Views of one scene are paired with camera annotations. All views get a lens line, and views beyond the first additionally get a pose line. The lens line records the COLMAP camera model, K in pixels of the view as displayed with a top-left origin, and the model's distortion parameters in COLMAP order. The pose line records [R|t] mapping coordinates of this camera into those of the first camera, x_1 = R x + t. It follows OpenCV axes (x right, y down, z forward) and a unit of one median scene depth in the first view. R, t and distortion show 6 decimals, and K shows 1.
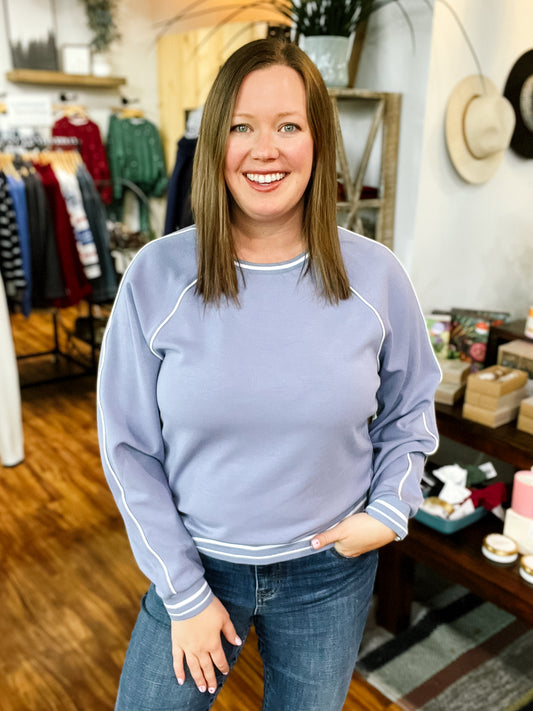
lens RADIAL K [[690.5, 0, 265.3], [0, 690.5, 356.4], [0, 0, 1]] dist [0.004713, -0.000795]
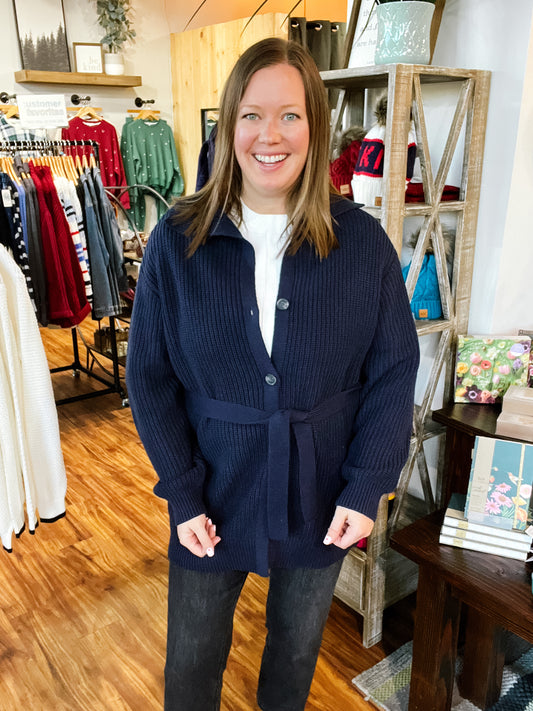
lens RADIAL K [[662.3, 0, 267.0], [0, 662.3, 376.4], [0, 0, 1]] dist [0.011237, -0.000307]
pose [[0.999873, -0.014307, -0.007072, -0.066893], [0.014536, 0.999334, 0.033463, -0.041478], [0.006588, -0.033561, 0.999415, 0.172978]]
